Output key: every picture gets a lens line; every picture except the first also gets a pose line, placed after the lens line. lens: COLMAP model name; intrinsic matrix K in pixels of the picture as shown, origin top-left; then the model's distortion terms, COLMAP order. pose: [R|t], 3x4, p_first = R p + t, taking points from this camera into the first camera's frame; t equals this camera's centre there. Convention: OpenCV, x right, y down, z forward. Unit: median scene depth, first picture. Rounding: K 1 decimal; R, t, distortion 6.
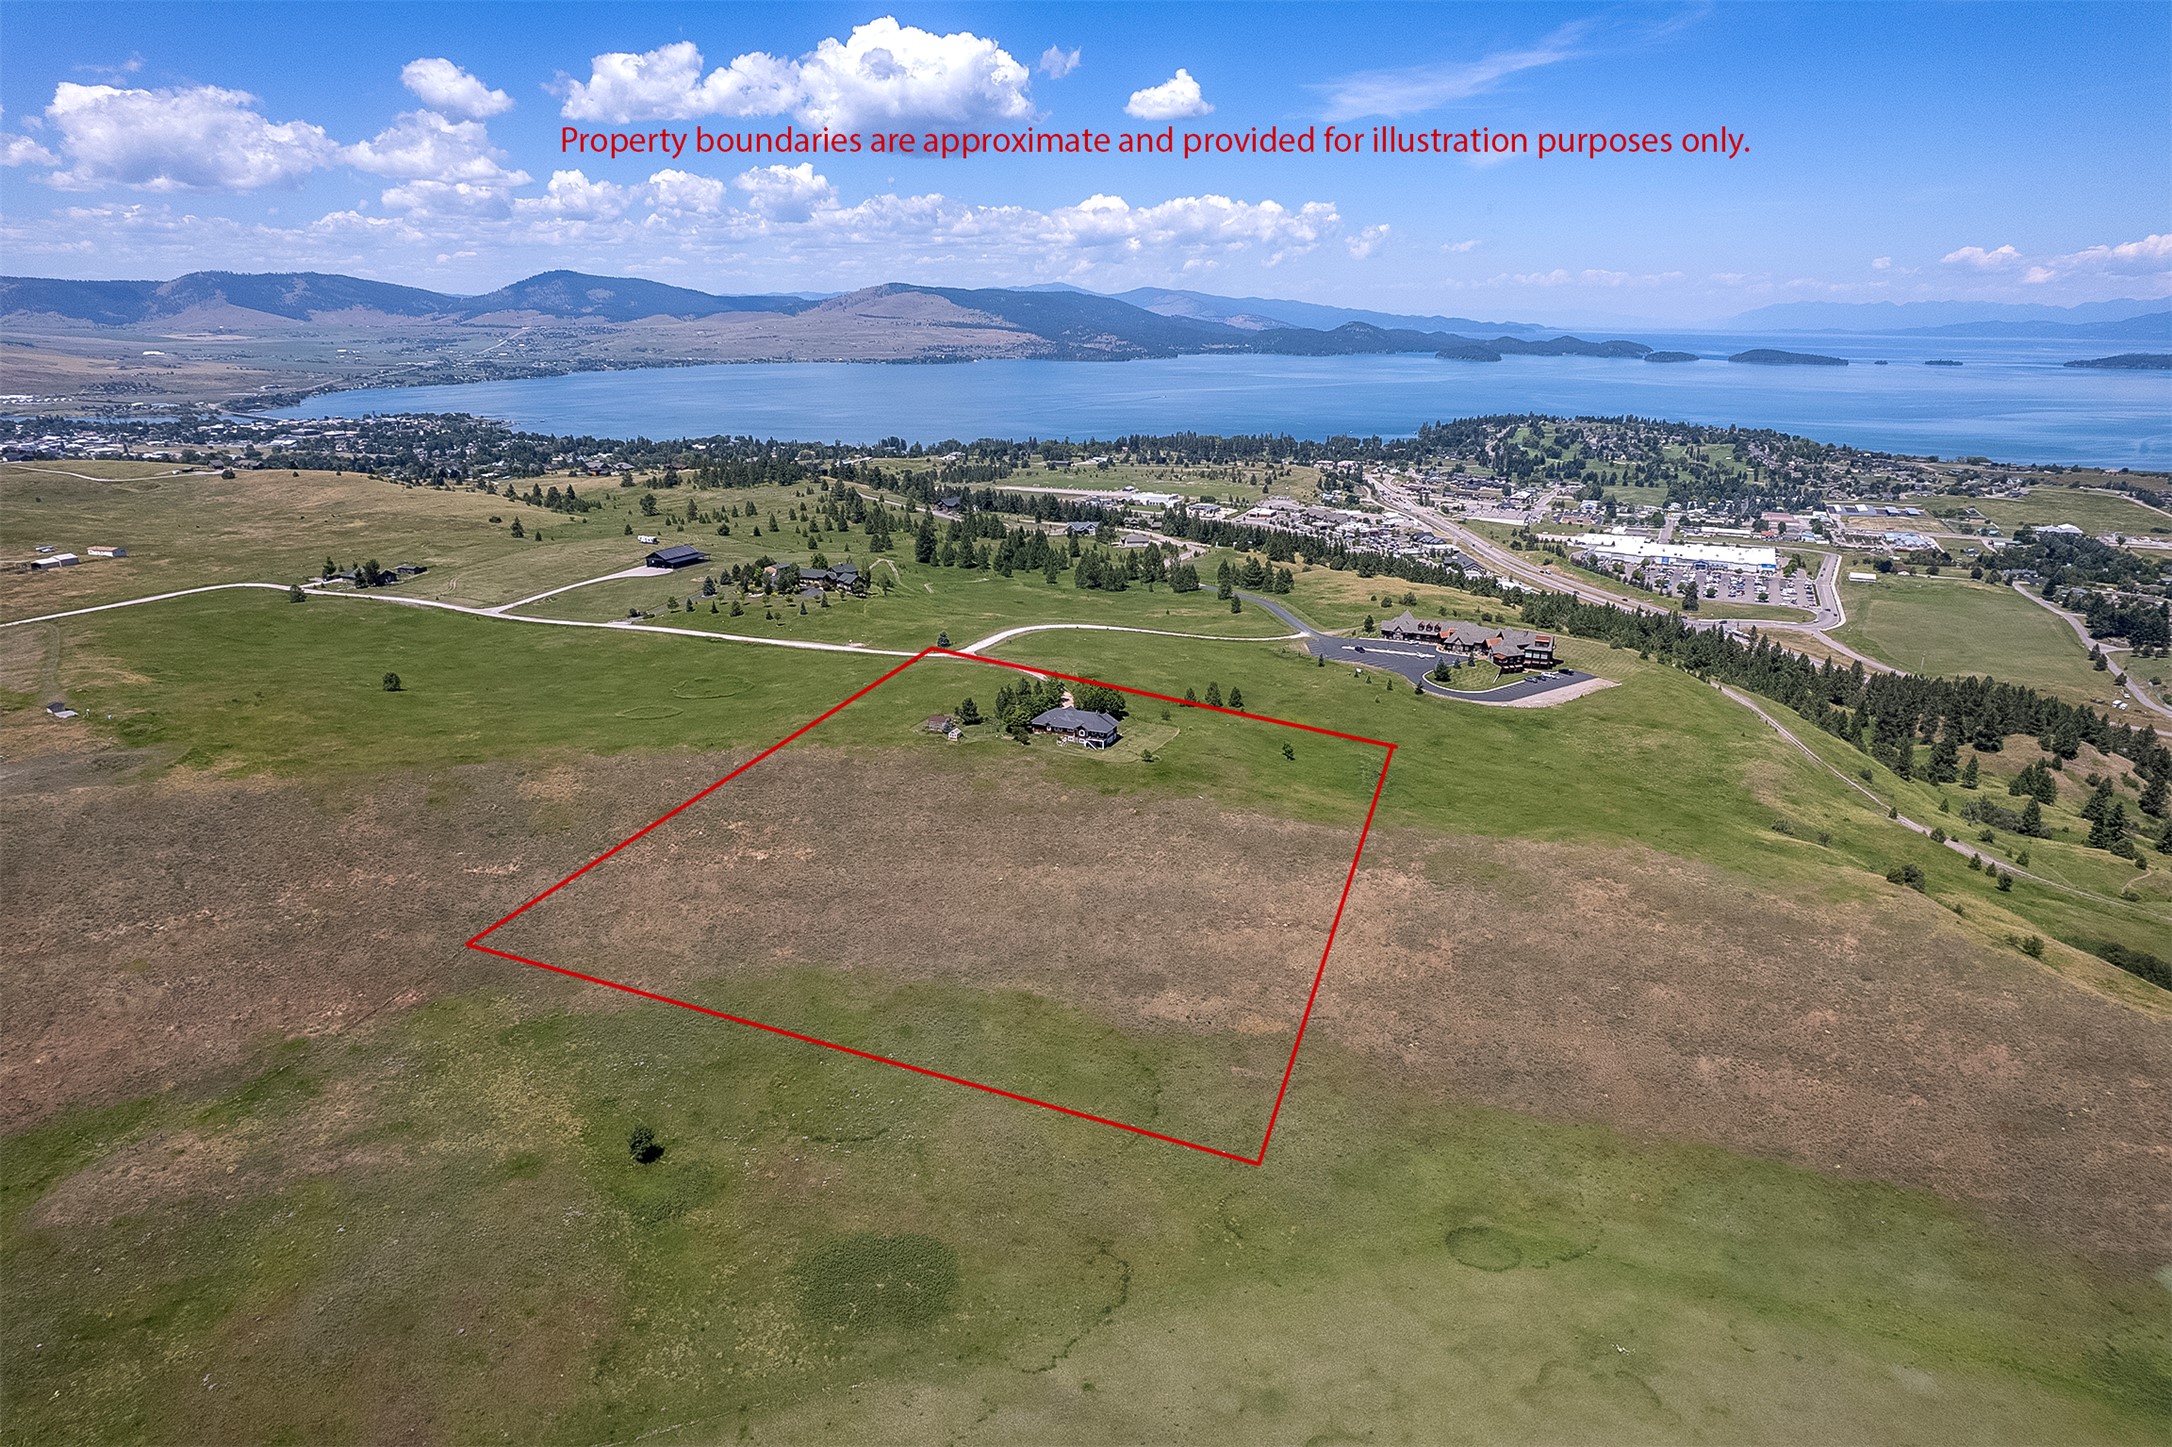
lens RADIAL K [[1462.3, 0, 1042.4], [0, 1462.3, 693.8], [0, 0, 1]] dist [-0.084179, 0.075763]
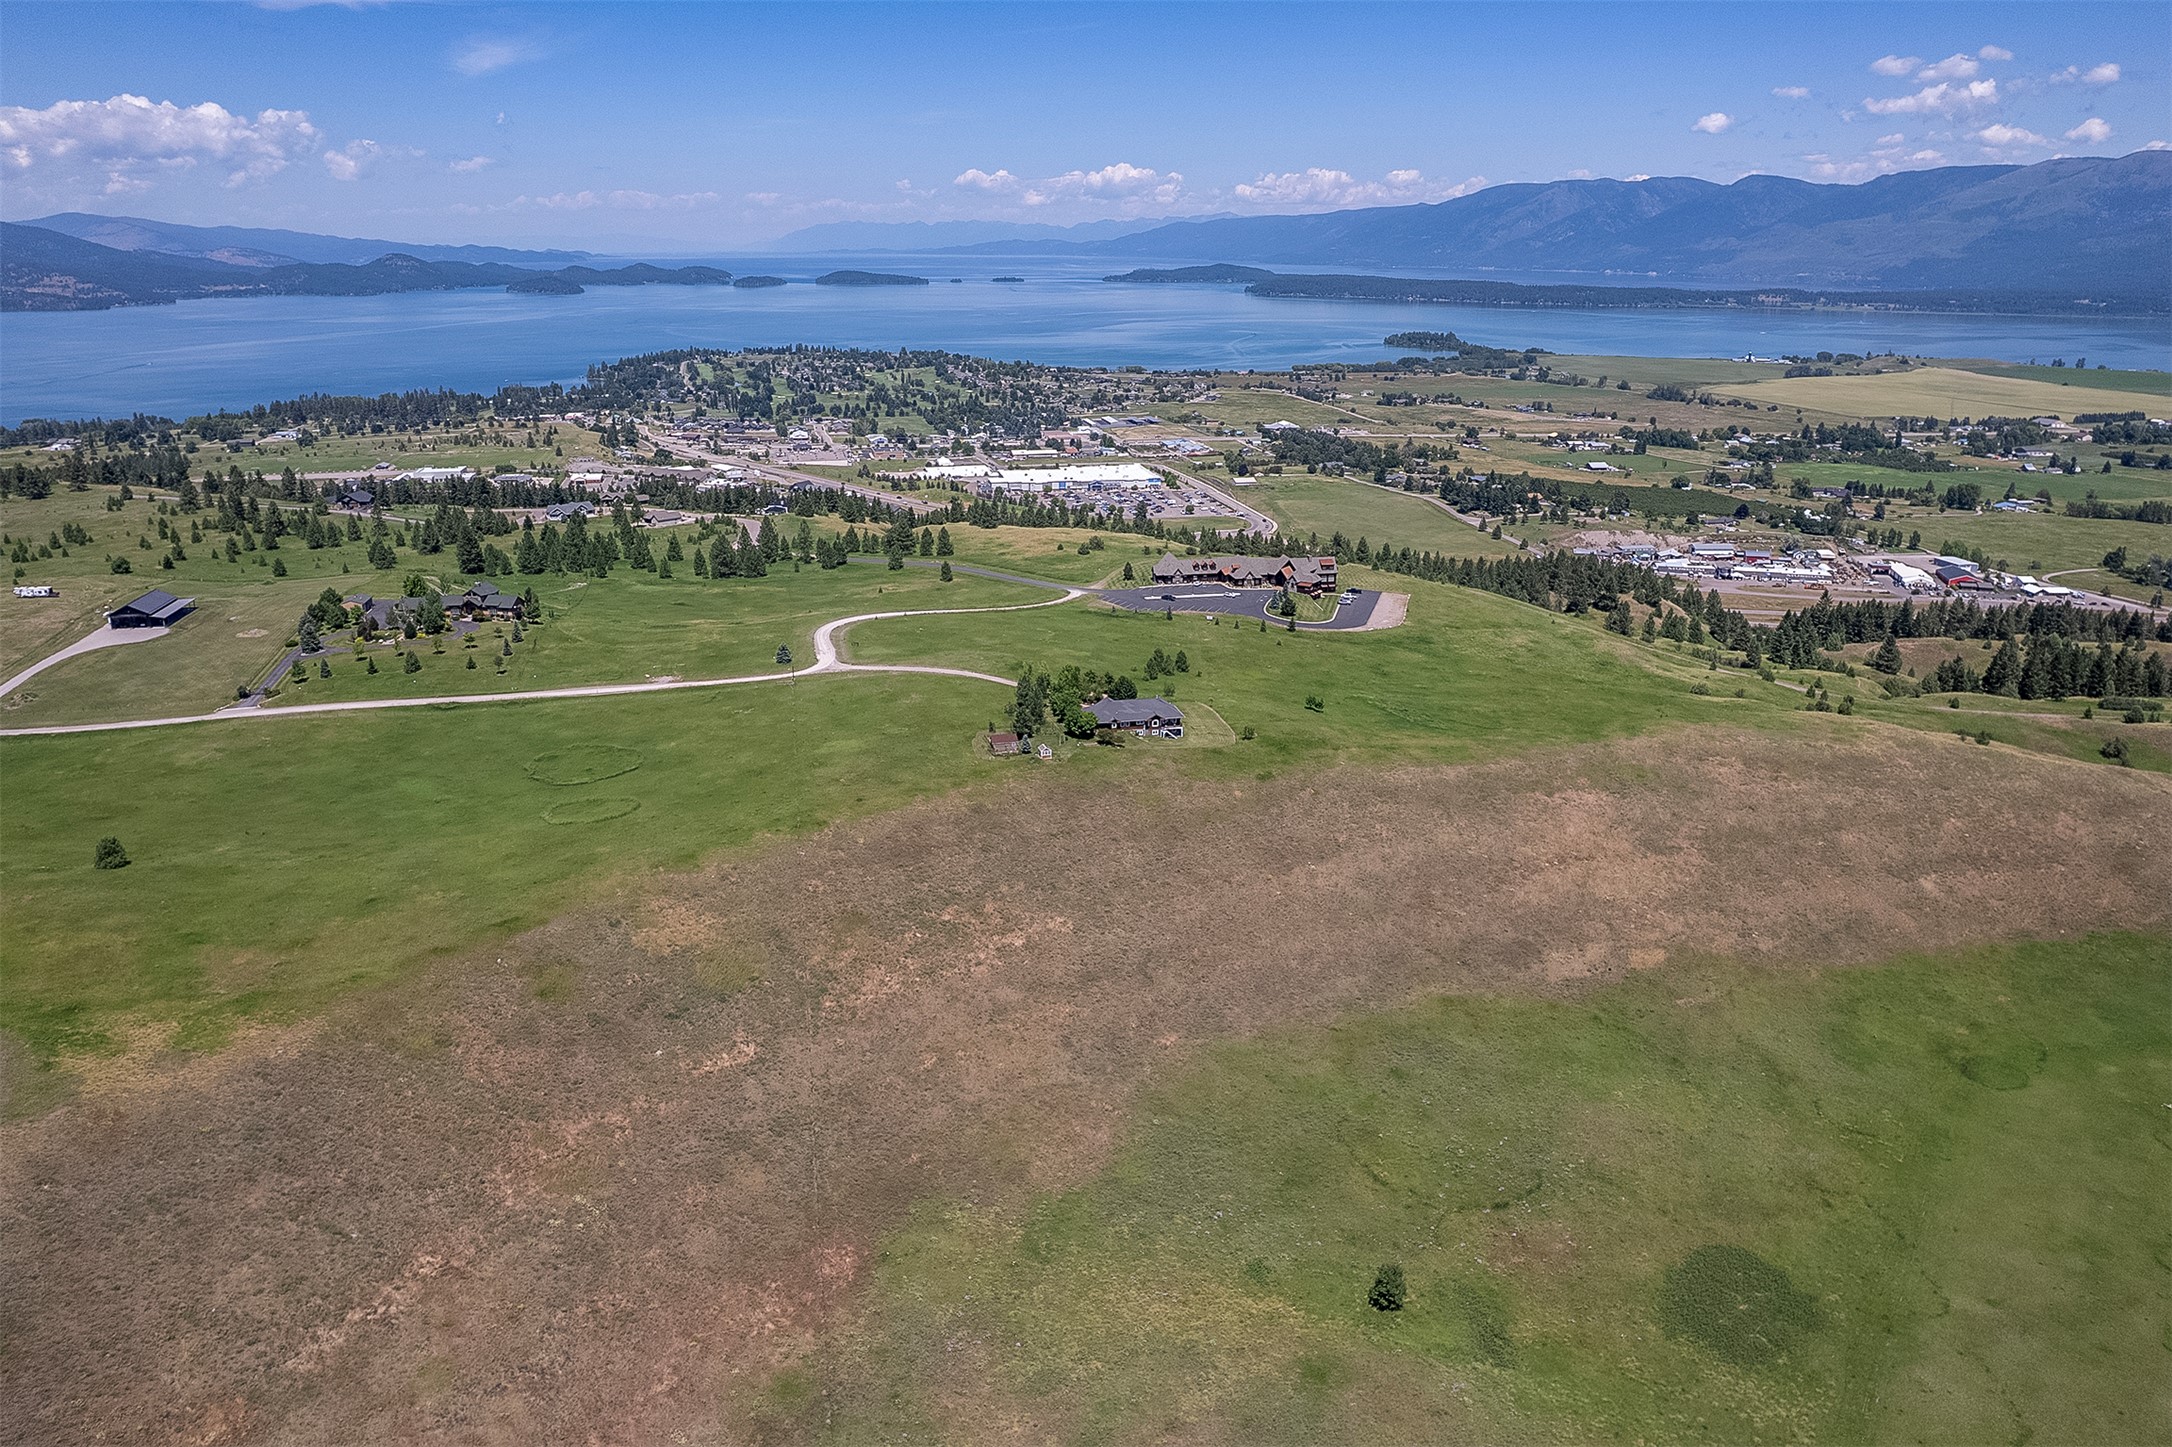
lens RADIAL K [[1649.3, 0, 1081.6], [0, 1649.3, 626.6], [0, 0, 1]] dist [-0.105014, 0.109081]
pose [[0.791605, -0.141839, 0.594343, -0.470511], [0.156036, 0.987360, 0.027809, -0.051887], [-0.590775, 0.070725, 0.803731, 0.190018]]
